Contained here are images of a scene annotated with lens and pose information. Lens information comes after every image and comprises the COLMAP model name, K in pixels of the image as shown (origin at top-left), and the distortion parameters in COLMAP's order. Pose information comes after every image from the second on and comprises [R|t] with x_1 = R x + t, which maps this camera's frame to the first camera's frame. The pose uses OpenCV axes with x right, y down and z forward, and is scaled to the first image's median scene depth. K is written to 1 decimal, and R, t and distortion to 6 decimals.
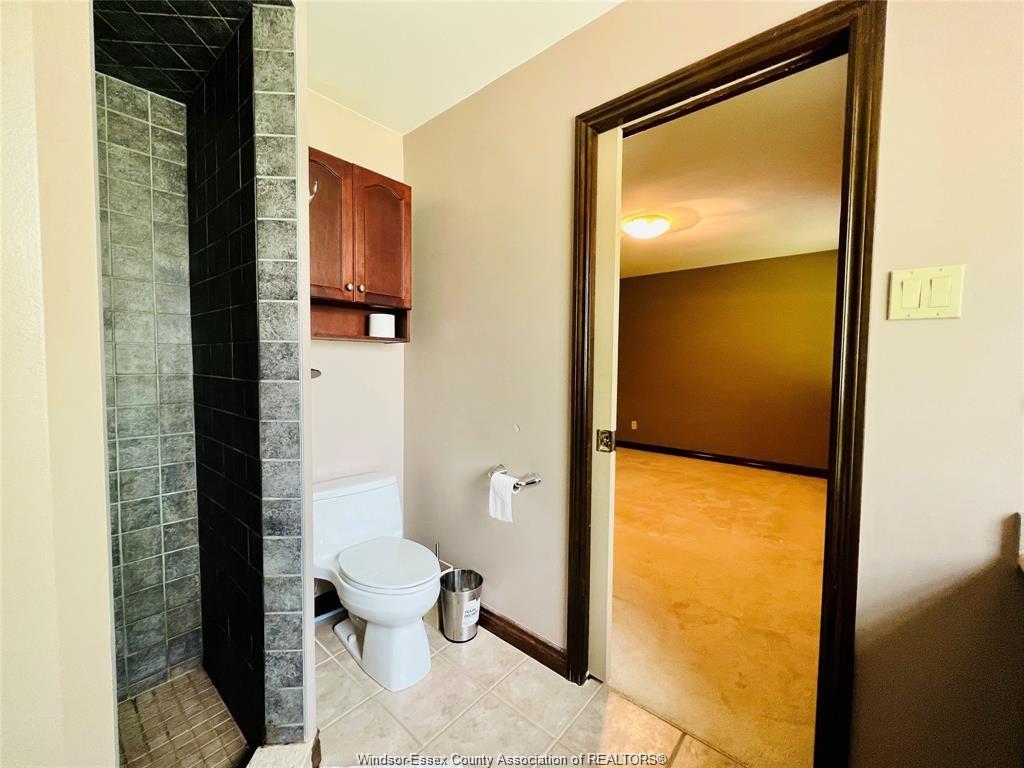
lens RADIAL K [[409.3, 0, 510.4], [0, 409.3, 382.0], [0, 0, 1]] dist [0.000928, 0.000261]
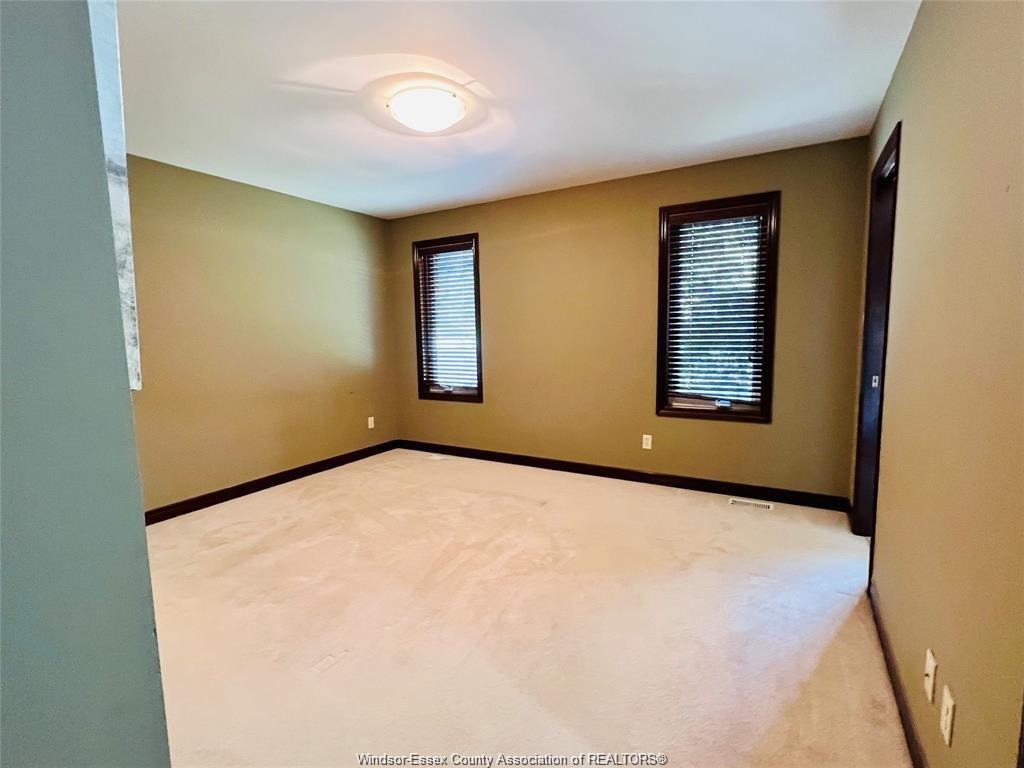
lens RADIAL K [[482.3, 0, 512.0], [0, 482.3, 384.0], [0, 0, 1]] dist [0.000072, 0.000042]
pose [[-0.186799, -0.112027, 0.975990, -0.439304], [0.062998, 0.990066, 0.125700, -0.067233], [-0.980376, 0.084966, -0.177886, 1.070369]]
